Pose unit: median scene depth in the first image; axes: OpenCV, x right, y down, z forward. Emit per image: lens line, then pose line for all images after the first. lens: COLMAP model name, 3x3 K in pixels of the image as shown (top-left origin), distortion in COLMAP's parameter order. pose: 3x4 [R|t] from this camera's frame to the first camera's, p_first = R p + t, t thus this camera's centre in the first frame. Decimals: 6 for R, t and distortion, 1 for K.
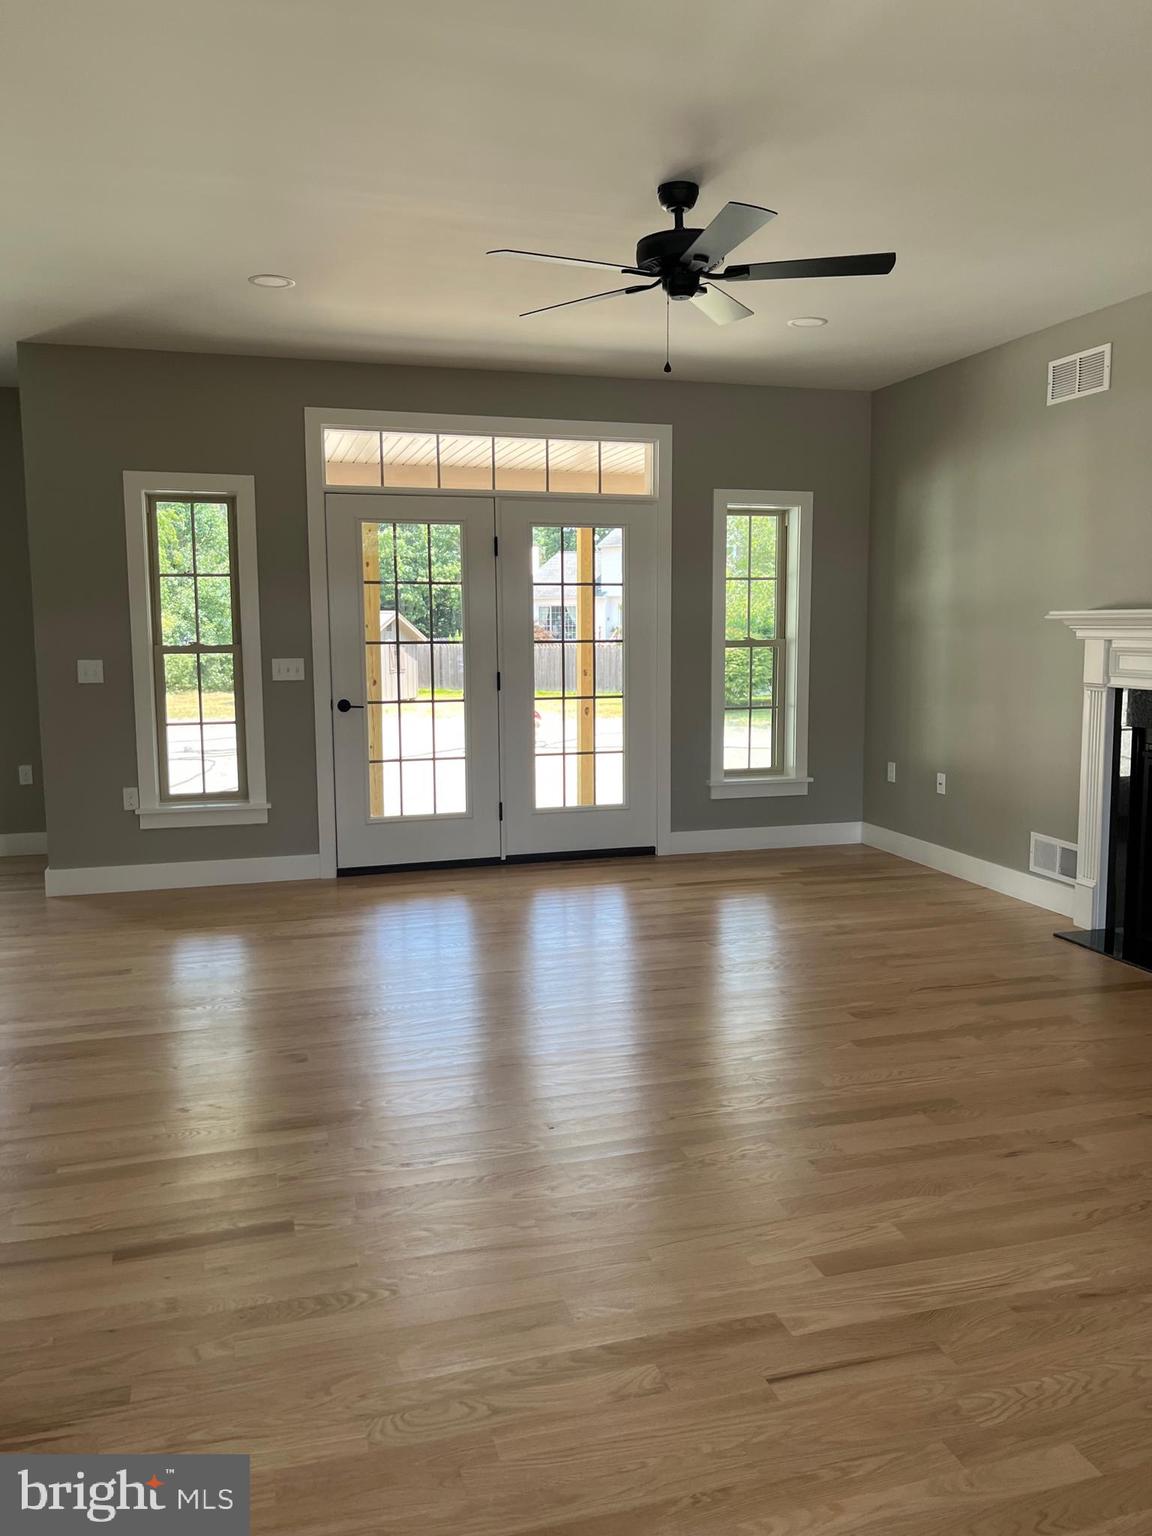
lens RADIAL K [[1163.9, 0, 572.1], [0, 1163.9, 754.6], [0, 0, 1]] dist [0.077497, -0.111998]
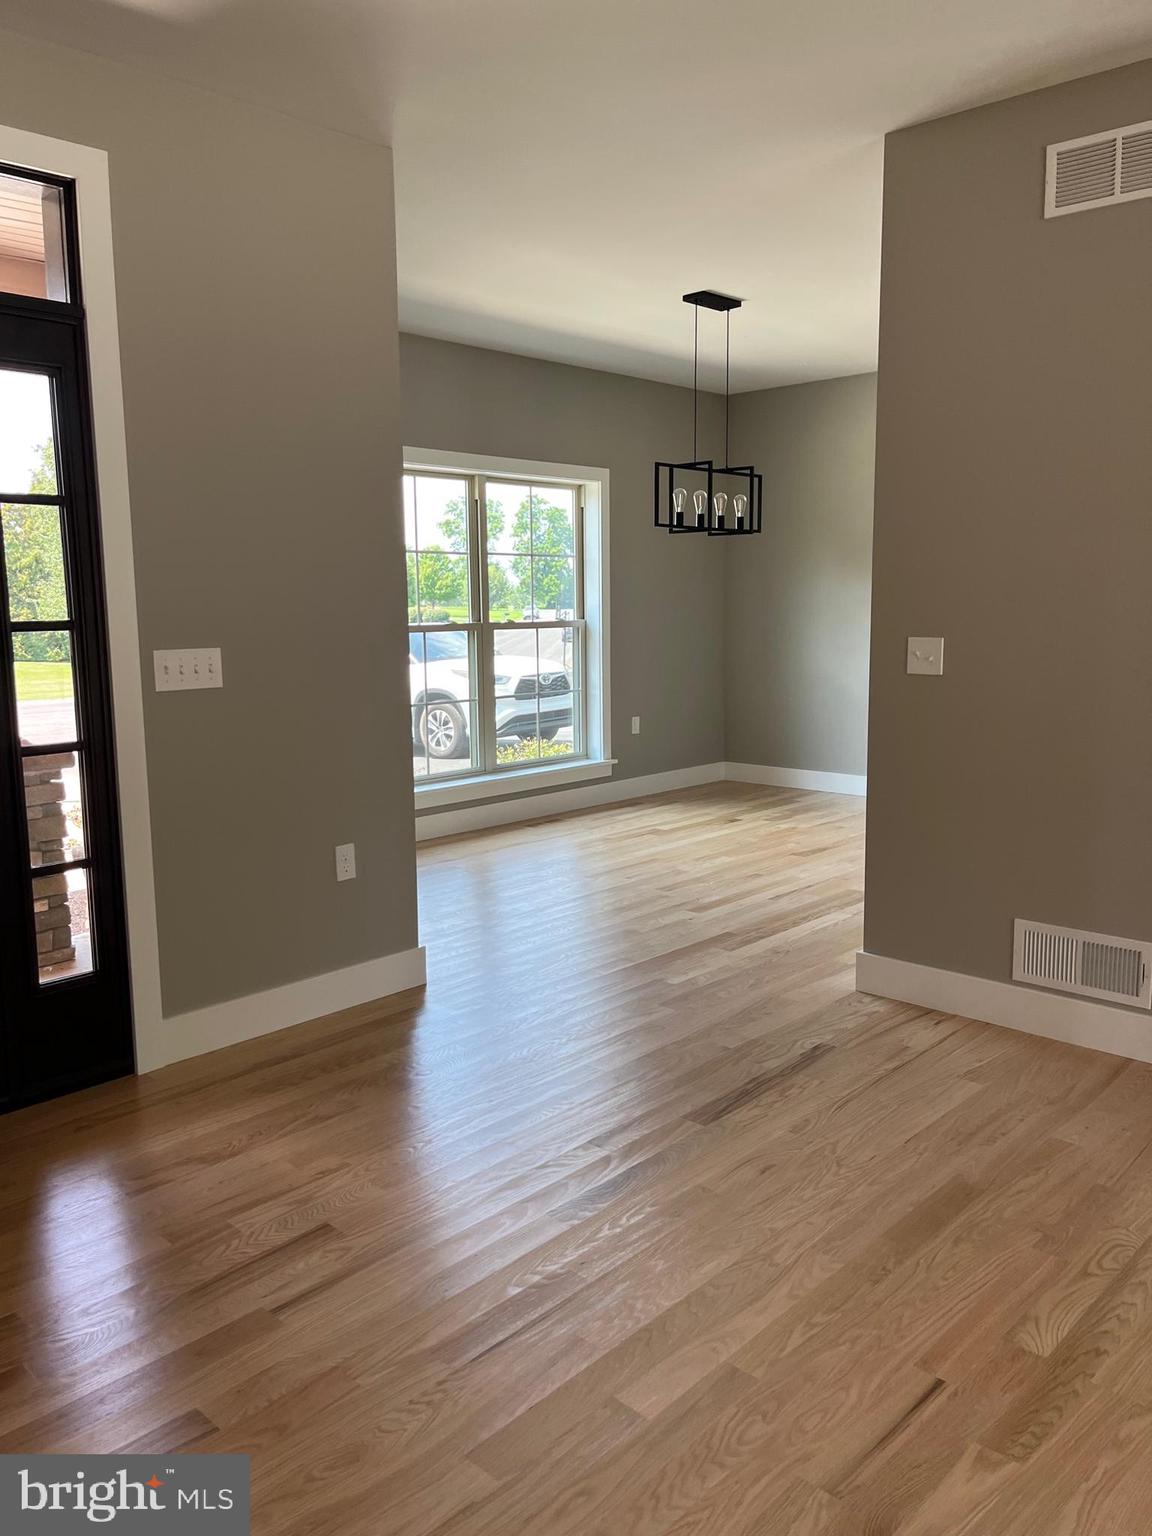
lens RADIAL K [[1155.5, 0, 580.8], [0, 1155.5, 763.2], [0, 0, 1]] dist [0.046236, -0.089095]
pose [[-0.862216, 0.086588, -0.499085, 0.395880], [-0.042608, 0.969392, 0.241793, -0.075976], [0.504745, 0.229743, -0.832136, 0.717886]]
